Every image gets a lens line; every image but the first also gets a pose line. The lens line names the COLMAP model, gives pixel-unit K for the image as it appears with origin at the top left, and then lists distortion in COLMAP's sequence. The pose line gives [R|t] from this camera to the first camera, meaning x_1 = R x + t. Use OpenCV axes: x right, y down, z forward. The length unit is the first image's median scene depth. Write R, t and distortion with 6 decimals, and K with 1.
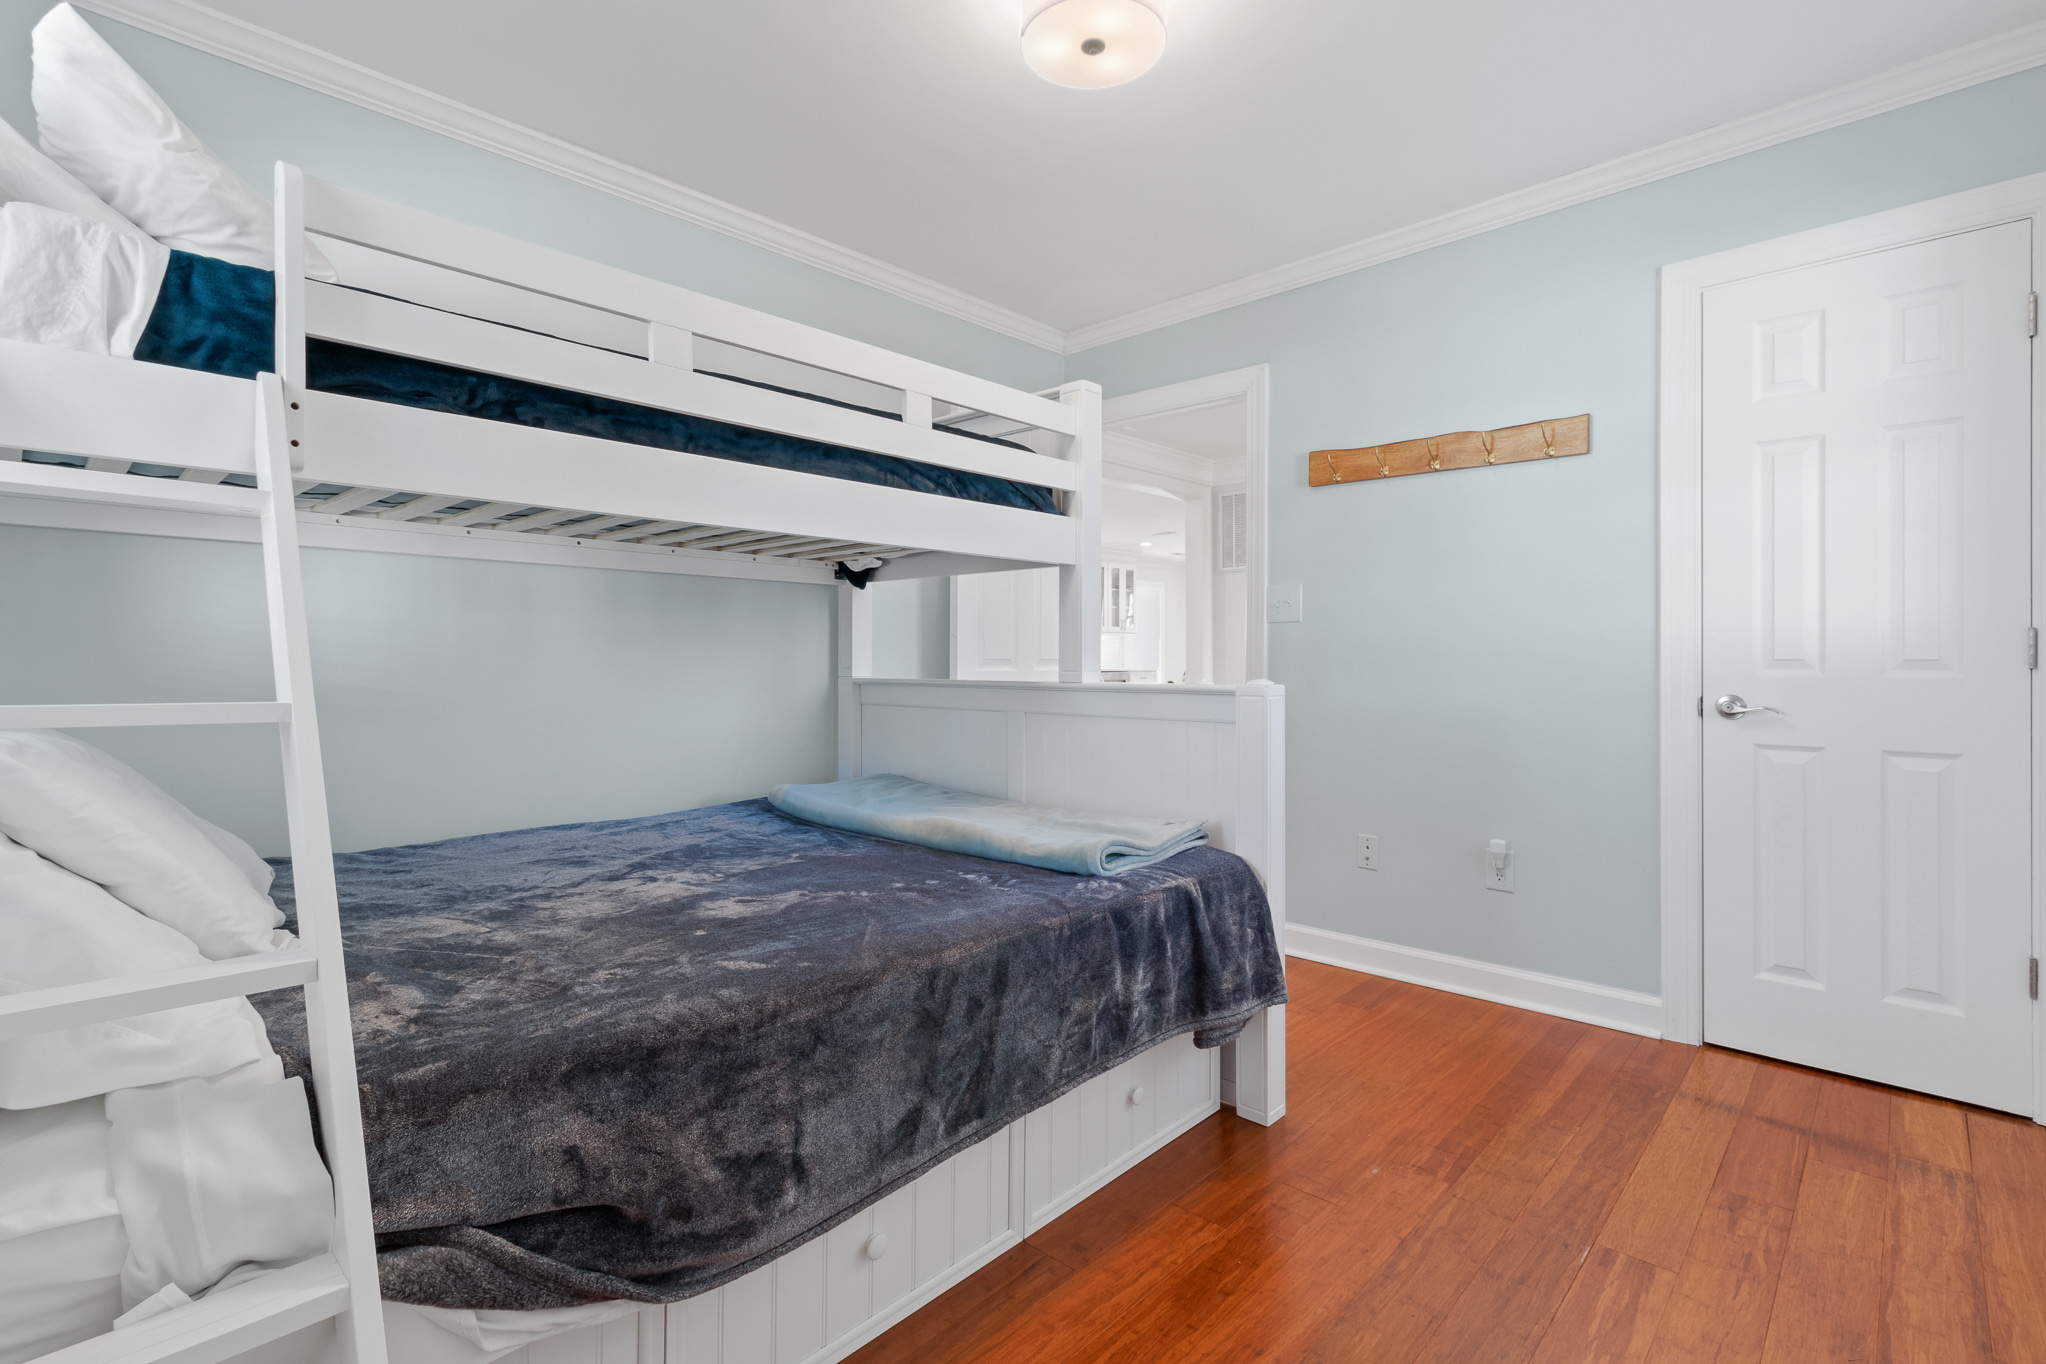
lens RADIAL K [[961.1, 0, 1029.8], [0, 961.1, 677.2], [0, 0, 1]] dist [0.003575, 0.002293]
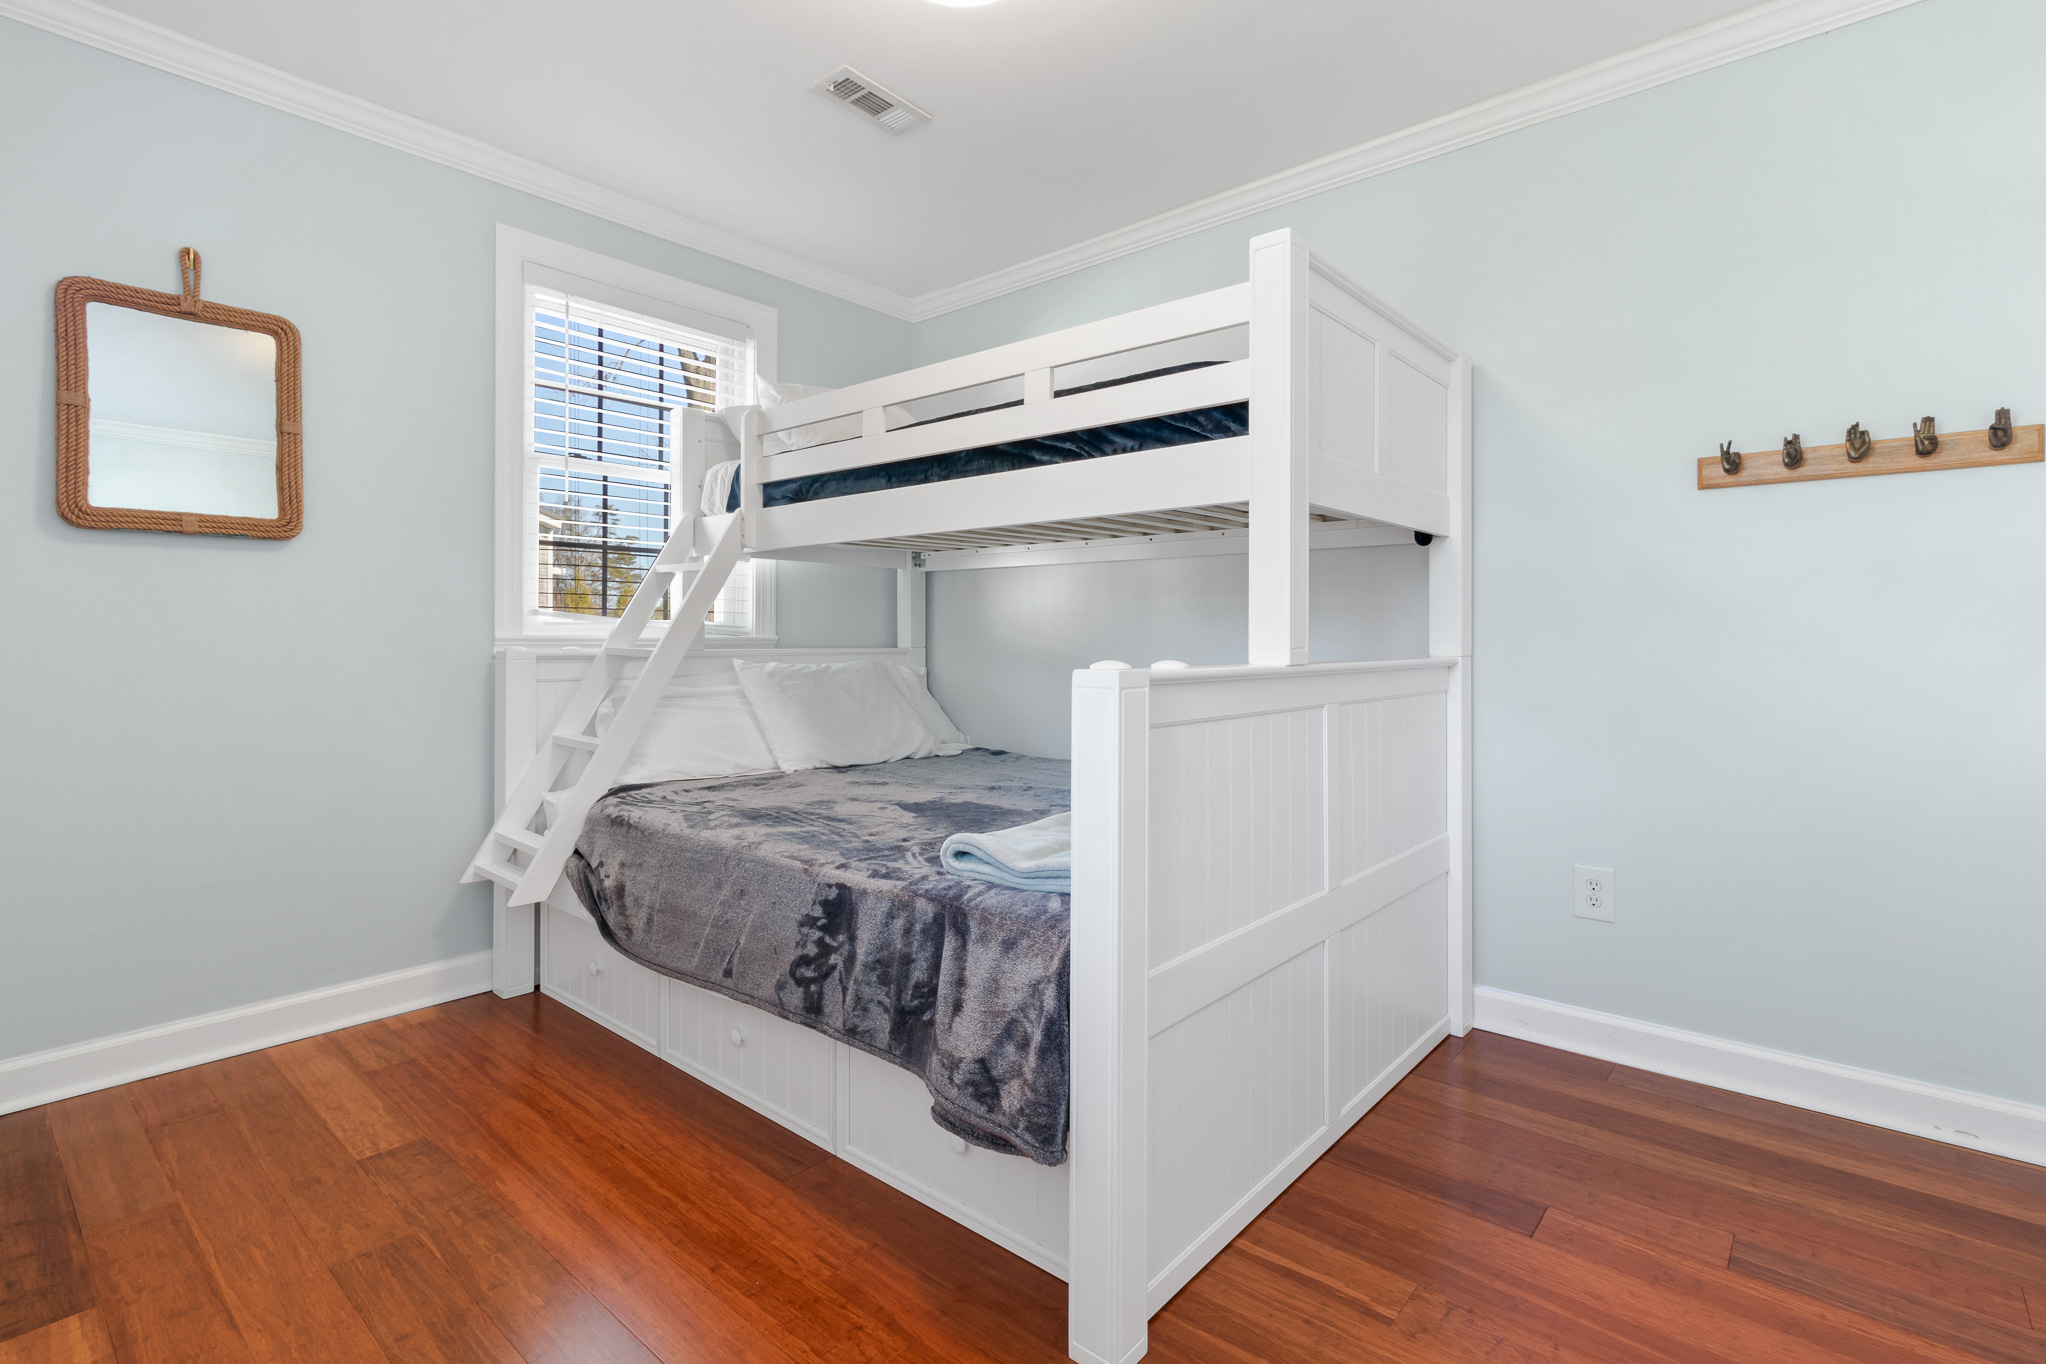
lens RADIAL K [[961.1, 0, 1010.9], [0, 961.1, 641.8], [0, 0, 1]] dist [0.003575, 0.002293]
pose [[0.016549, 0.002403, -0.999860, 0.911230], [-0.023289, 0.999727, 0.002017, -0.009459], [0.999592, 0.023253, 0.016600, 0.969964]]
